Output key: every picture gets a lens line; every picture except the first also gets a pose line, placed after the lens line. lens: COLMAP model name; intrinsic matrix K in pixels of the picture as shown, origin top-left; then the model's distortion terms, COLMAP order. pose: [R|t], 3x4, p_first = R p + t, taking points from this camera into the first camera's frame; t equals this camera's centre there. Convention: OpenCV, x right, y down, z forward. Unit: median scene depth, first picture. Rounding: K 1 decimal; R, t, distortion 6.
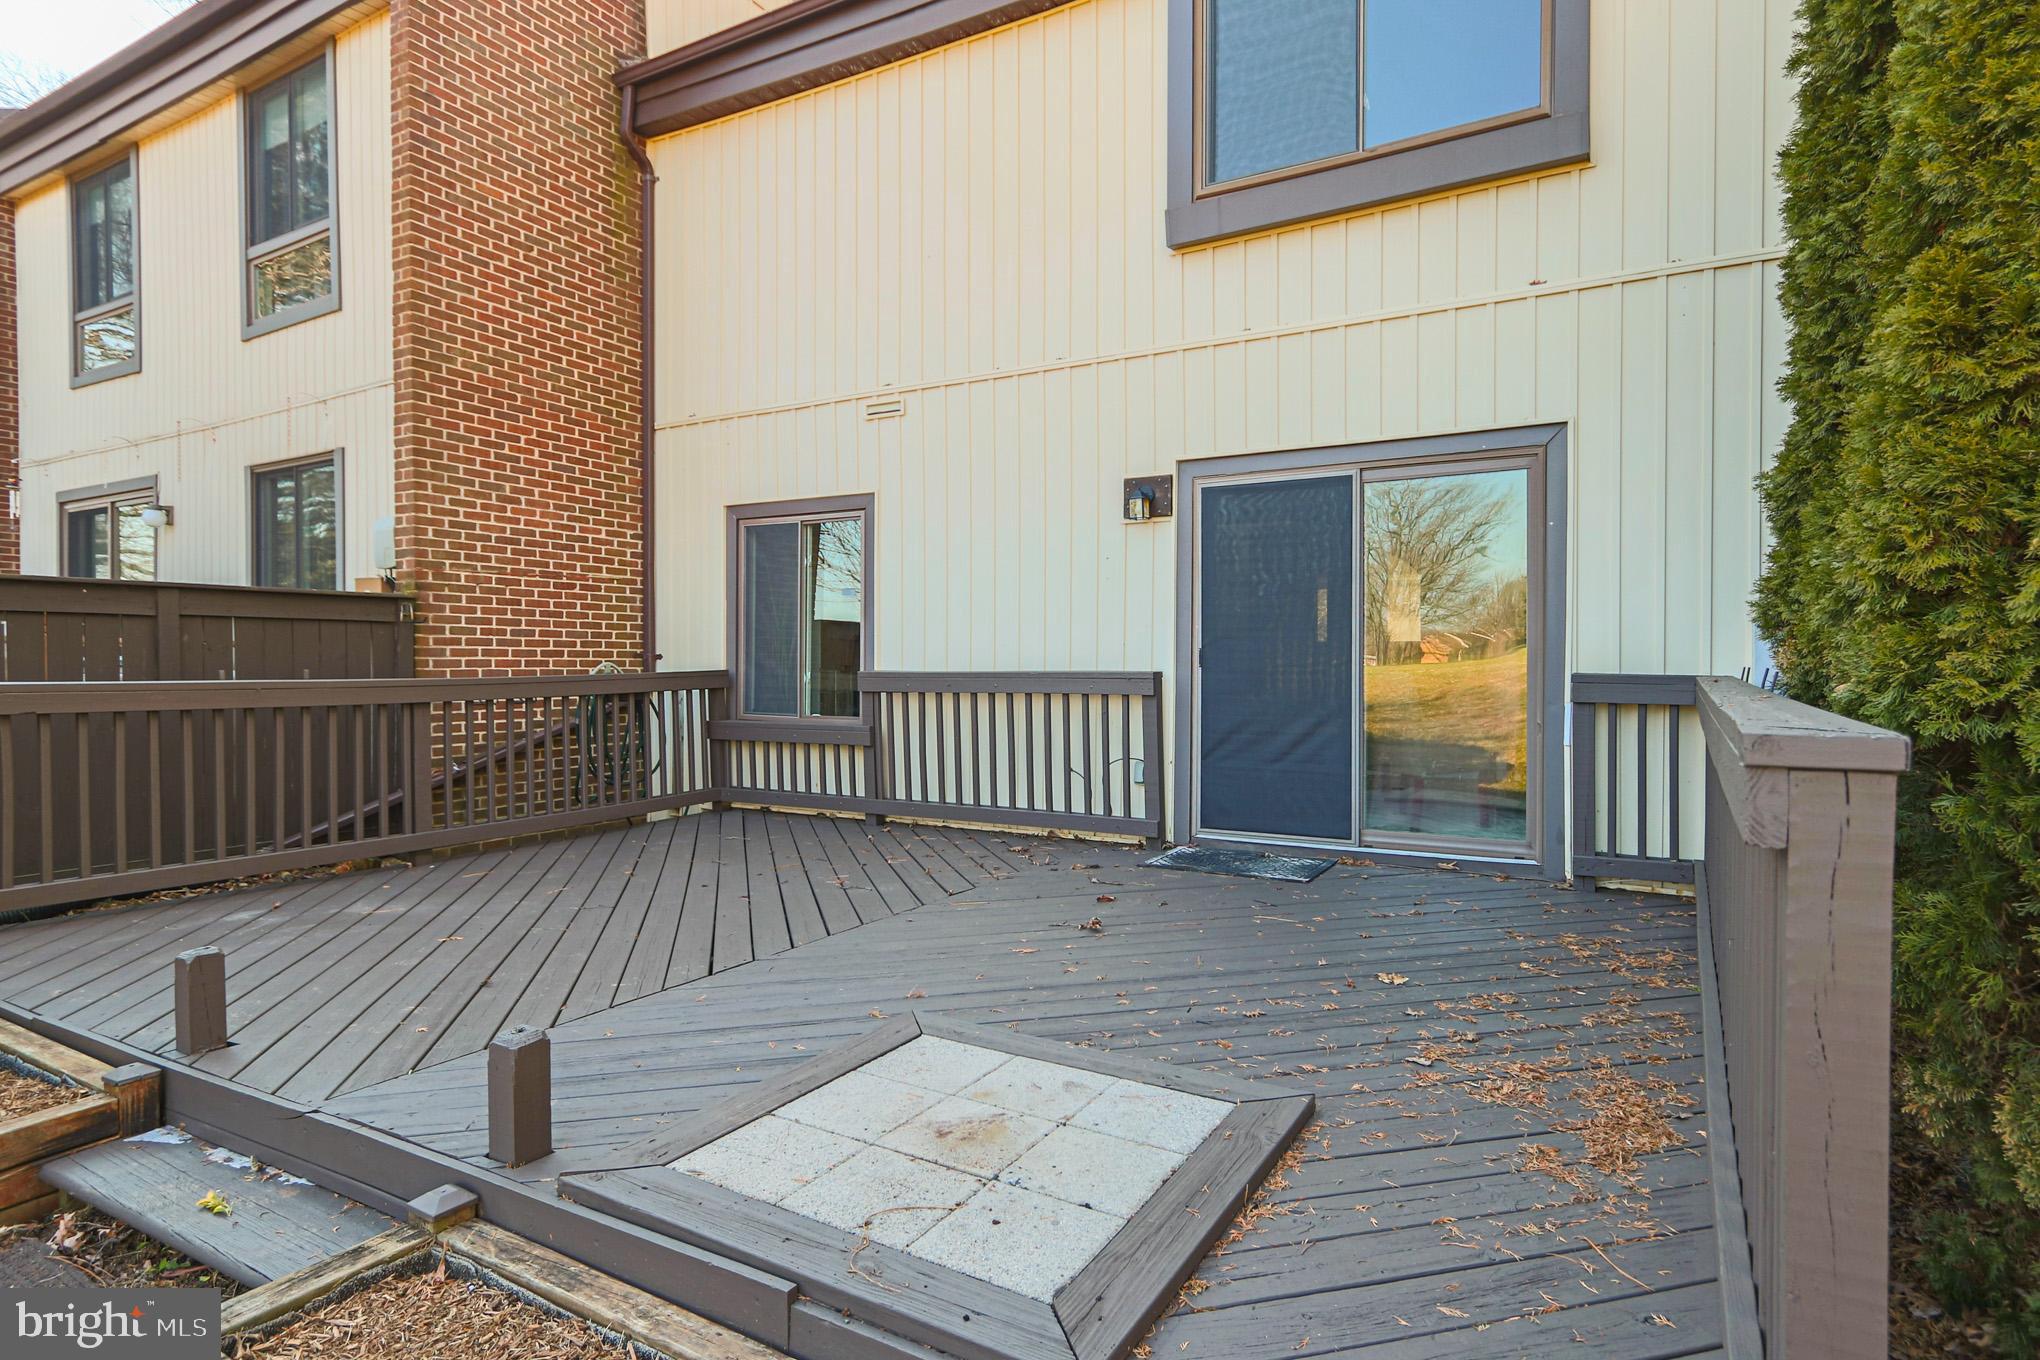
lens RADIAL K [[1098.9, 0, 1019.7], [0, 1098.9, 679.6], [0, 0, 1]] dist [0.008230, 0.000396]
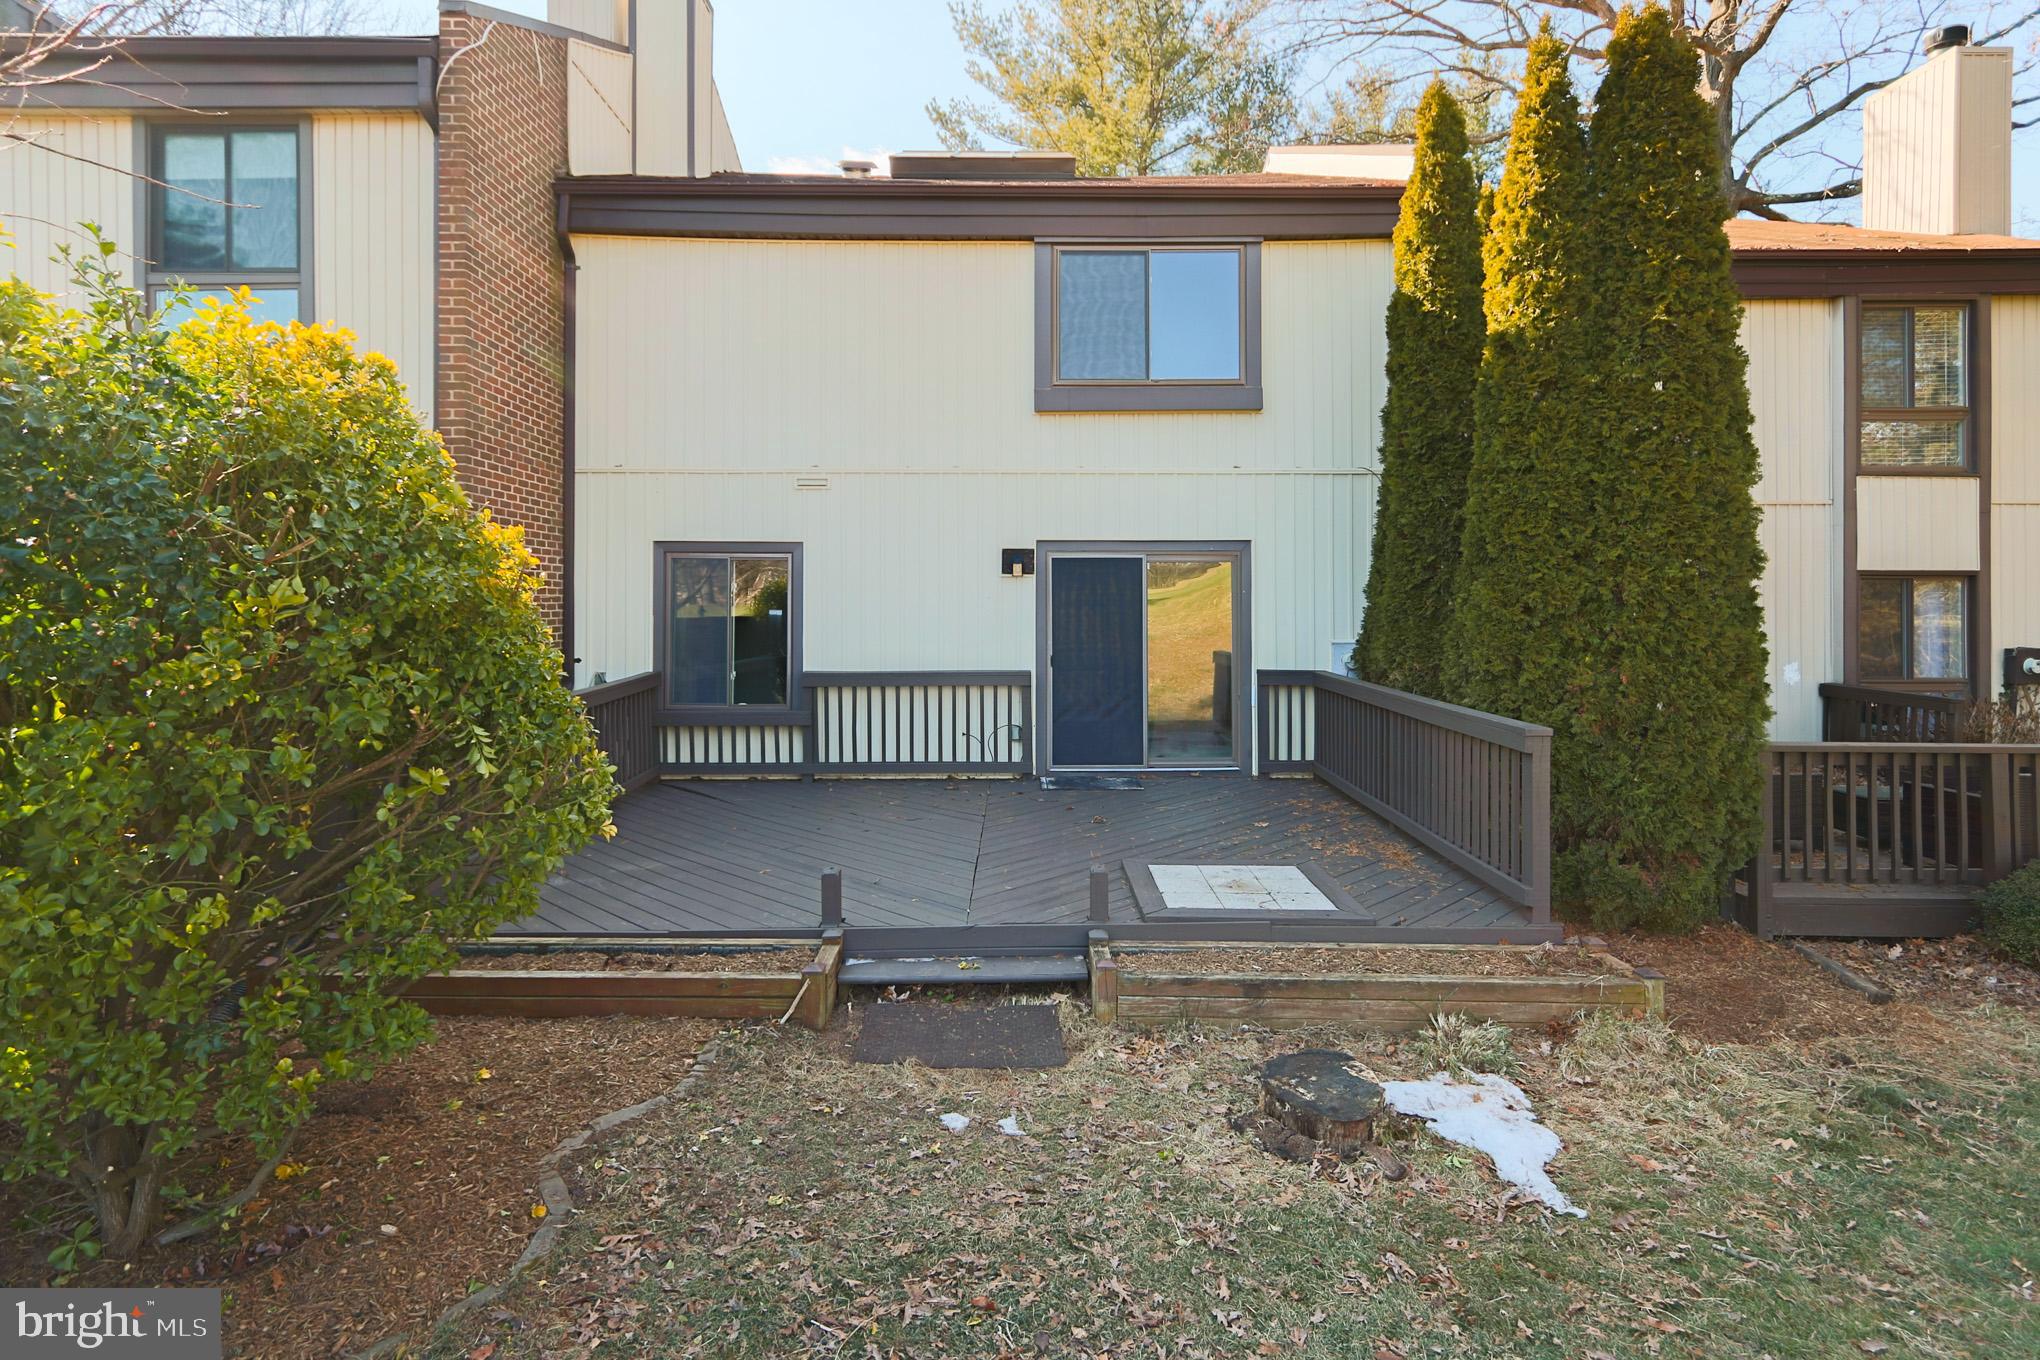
lens RADIAL K [[1098.9, 0, 1021.8], [0, 1098.9, 590.7], [0, 0, 1]] dist [0.008230, 0.000396]
pose [[0.858031, 0.002104, 0.513593, -0.704055], [0.009570, 0.999752, -0.020085, -0.091080], [-0.513509, 0.022148, 0.857799, -0.379978]]
